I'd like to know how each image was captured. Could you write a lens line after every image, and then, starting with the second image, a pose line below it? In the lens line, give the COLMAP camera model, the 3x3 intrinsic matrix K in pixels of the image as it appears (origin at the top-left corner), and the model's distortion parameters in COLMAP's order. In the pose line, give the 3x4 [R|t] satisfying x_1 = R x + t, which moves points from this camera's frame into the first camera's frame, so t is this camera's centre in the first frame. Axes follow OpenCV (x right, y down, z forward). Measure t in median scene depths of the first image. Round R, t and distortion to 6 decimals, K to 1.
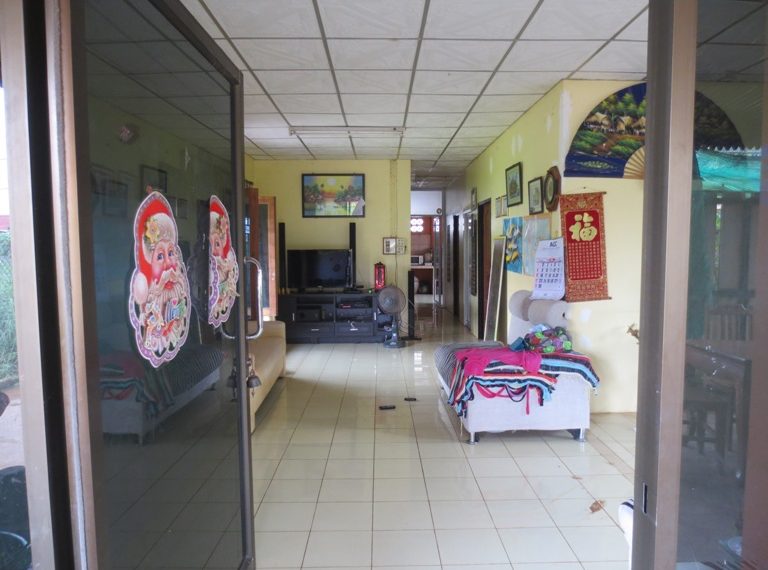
lens RADIAL K [[554.9, 0, 385.1], [0, 554.9, 284.6], [0, 0, 1]] dist [-0.009082, -0.001876]
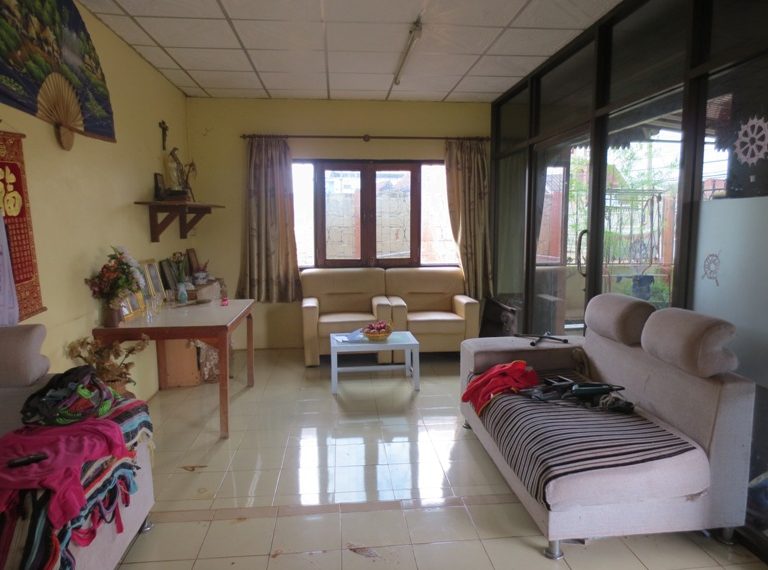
lens RADIAL K [[554.9, 0, 385.2], [0, 554.9, 287.3], [0, 0, 1]] dist [-0.009082, -0.001876]
pose [[-0.078719, -0.109905, 0.990820, -0.241194], [0.083834, 0.989654, 0.116436, -0.040636], [-0.993366, 0.092230, -0.068691, 0.666622]]
